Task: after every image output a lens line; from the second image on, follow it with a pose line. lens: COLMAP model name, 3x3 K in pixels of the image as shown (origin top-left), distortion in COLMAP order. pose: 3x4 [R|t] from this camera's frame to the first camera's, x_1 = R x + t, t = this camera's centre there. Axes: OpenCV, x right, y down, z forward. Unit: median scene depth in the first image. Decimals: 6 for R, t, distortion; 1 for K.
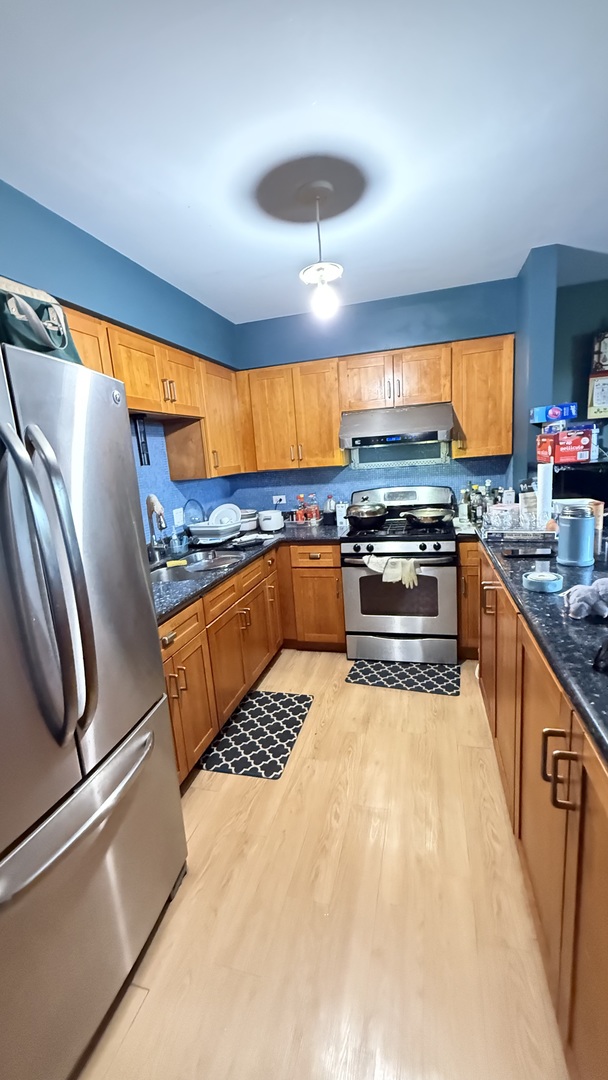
lens RADIAL K [[433.4, 0, 304.0], [0, 433.4, 540.0], [0, 0, 1]] dist [0.000622, 0.000262]
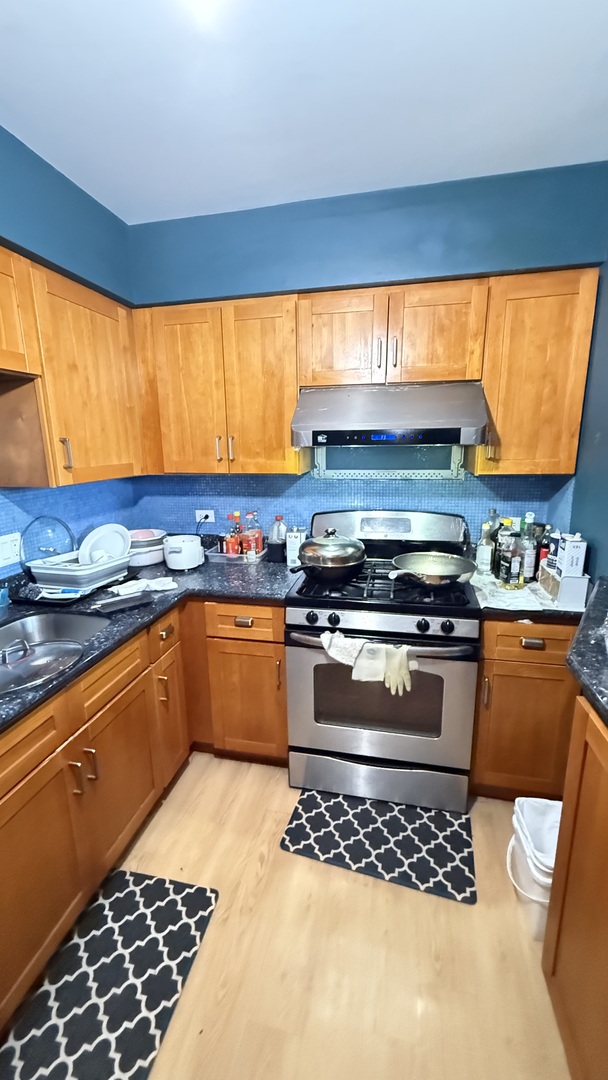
lens RADIAL K [[433.4, 0, 304.0], [0, 433.4, 540.0], [0, 0, 1]] dist [0.000622, 0.000262]
pose [[0.996877, 0.046829, 0.063592, 0.067359], [-0.048497, 0.998512, 0.024945, -0.100242], [-0.062329, -0.027951, 0.997664, 0.405270]]
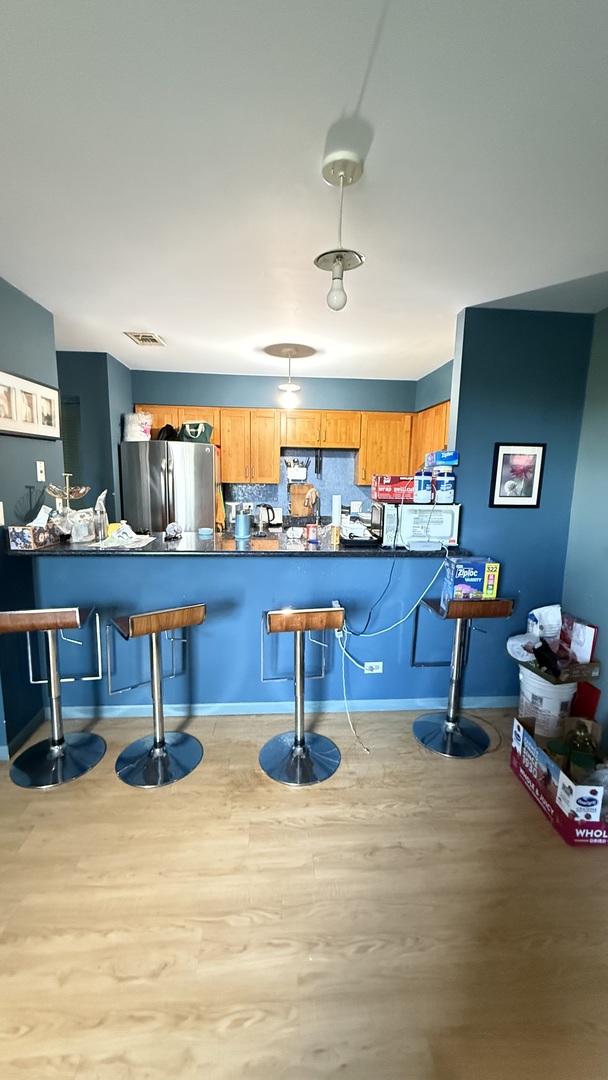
lens RADIAL K [[433.4, 0, 304.0], [0, 433.4, 540.0], [0, 0, 1]] dist [0.000622, 0.000262]
pose [[0.331025, 0.231689, -0.914736, 1.181954], [-0.228094, 0.960288, 0.160684, -0.153047], [0.915640, 0.155455, 0.370726, 0.239444]]
